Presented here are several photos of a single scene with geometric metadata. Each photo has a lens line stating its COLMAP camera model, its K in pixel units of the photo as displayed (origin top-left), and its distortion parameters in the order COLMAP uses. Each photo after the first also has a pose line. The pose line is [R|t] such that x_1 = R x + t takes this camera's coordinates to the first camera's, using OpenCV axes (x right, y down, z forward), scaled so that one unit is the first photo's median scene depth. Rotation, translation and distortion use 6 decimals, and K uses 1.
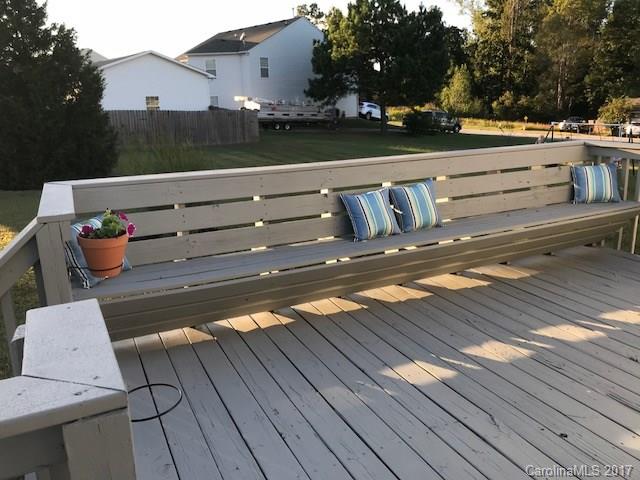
lens RADIAL K [[543.9, 0, 320.0], [0, 543.9, 240.0], [0, 0, 1]] dist [0.004472, -0.014503]
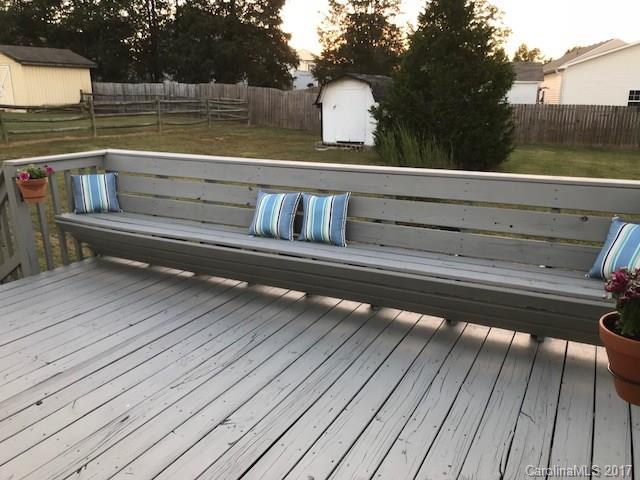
lens RADIAL K [[543.9, 0, 320.0], [0, 543.9, 240.0], [0, 0, 1]] dist [0.004472, -0.014503]
pose [[0.609397, 0.217588, -0.762424, 0.455330], [-0.207832, 0.971820, 0.111229, -0.061417], [0.765141, 0.090673, 0.637446, 0.194912]]
